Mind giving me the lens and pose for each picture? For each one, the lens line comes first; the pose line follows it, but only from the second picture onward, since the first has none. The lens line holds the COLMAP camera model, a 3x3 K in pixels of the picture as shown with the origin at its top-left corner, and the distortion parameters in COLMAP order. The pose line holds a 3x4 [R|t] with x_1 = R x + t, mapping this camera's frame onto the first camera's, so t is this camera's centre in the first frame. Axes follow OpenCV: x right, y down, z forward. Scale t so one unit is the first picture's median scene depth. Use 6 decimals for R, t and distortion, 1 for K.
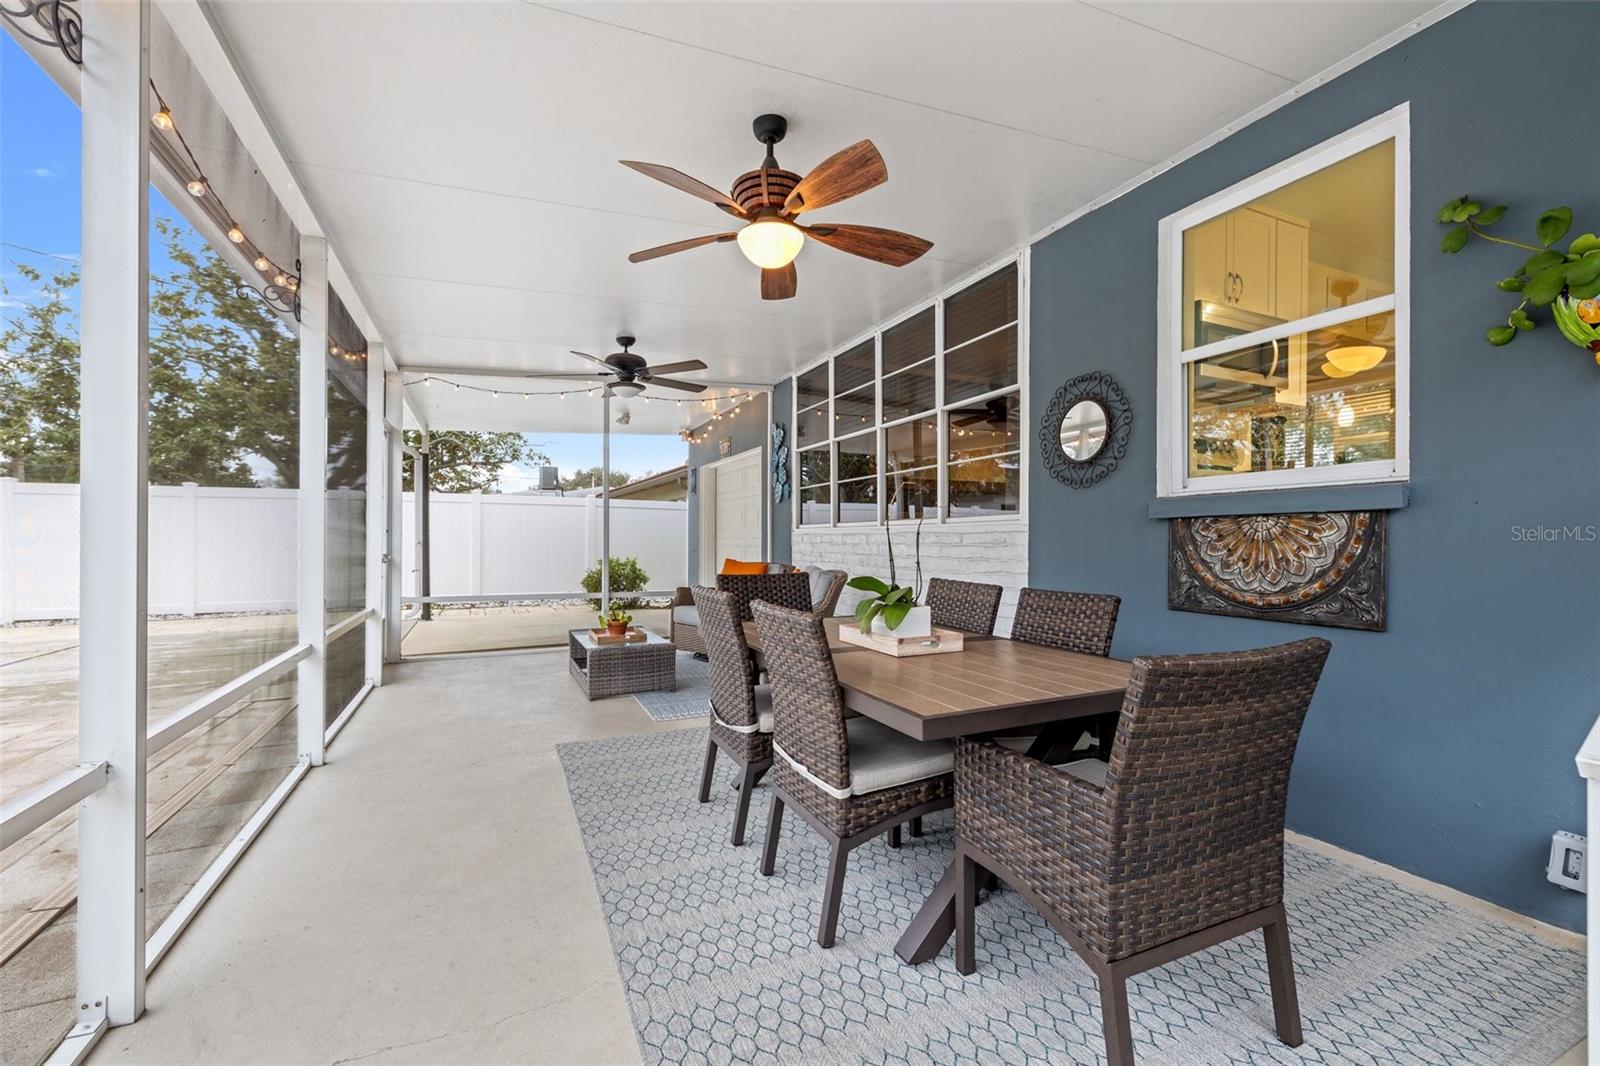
lens RADIAL K [[671.7, 0, 801.5], [0, 671.7, 538.8], [0, 0, 1]] dist [-0.001679, -0.000018]
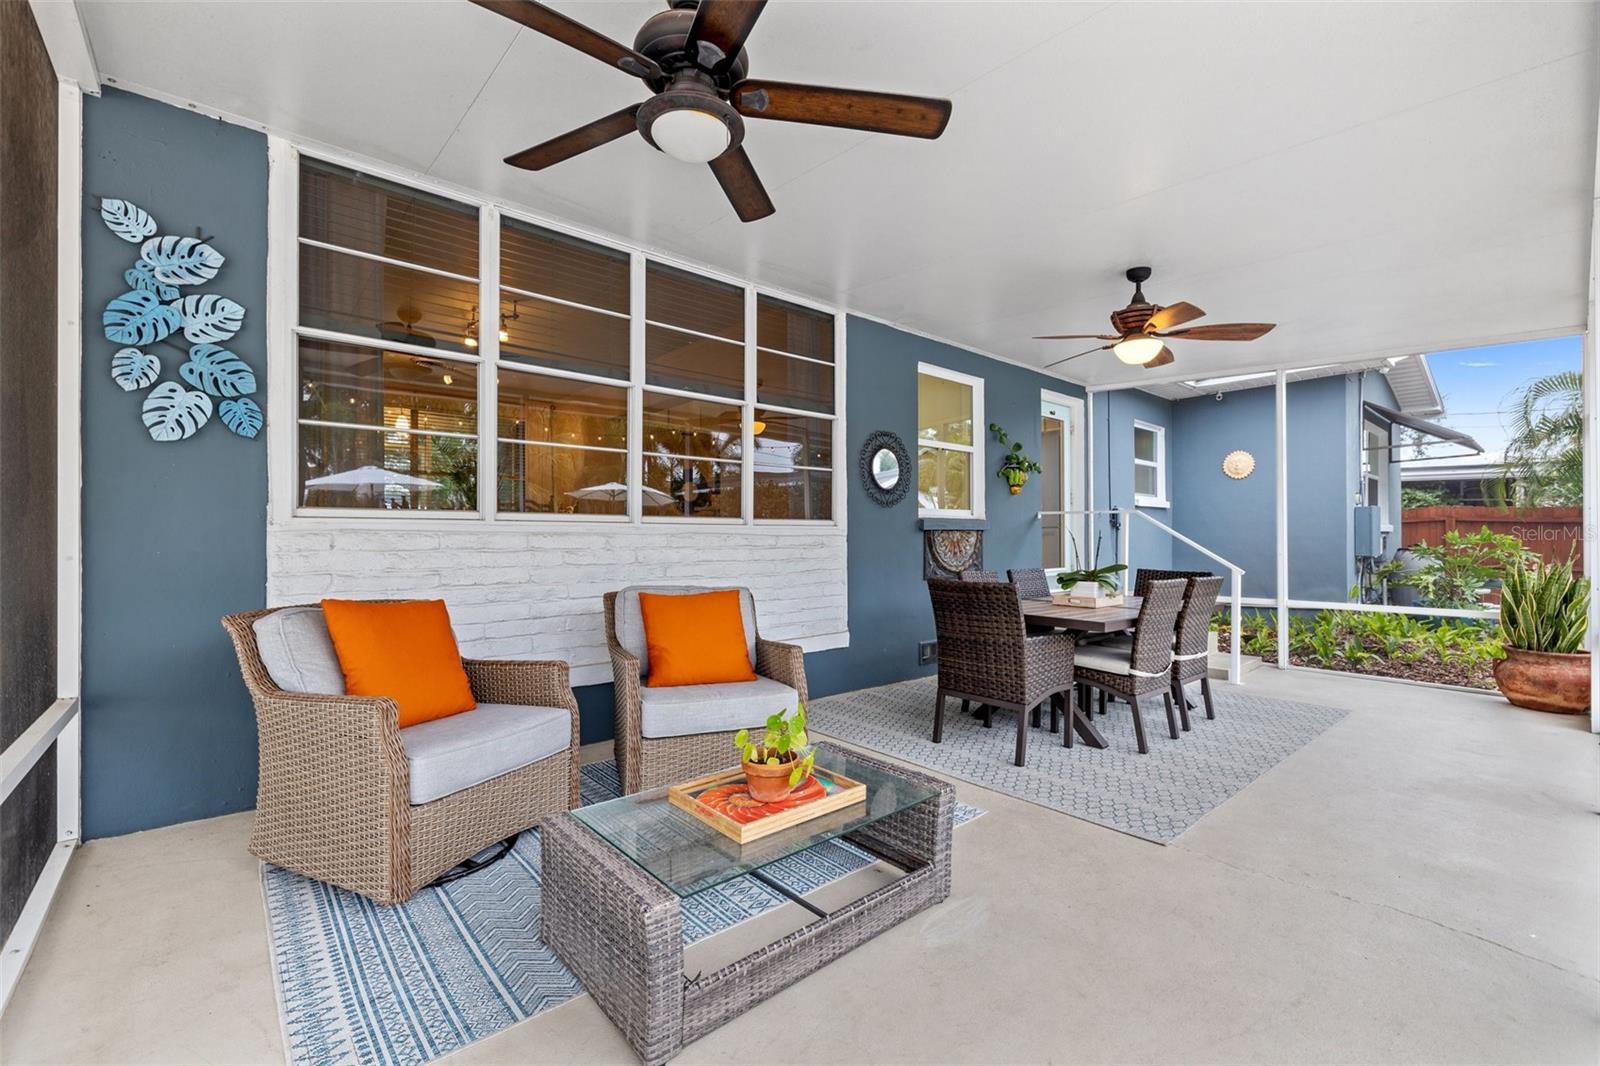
lens RADIAL K [[671.7, 0, 793.5], [0, 671.7, 532.4], [0, 0, 1]] dist [-0.001679, -0.000018]
pose [[-0.273428, 0.006500, 0.961870, -1.064965], [-0.000971, 0.999975, -0.007033, -0.010686], [-0.961892, -0.002857, -0.273415, 1.786584]]
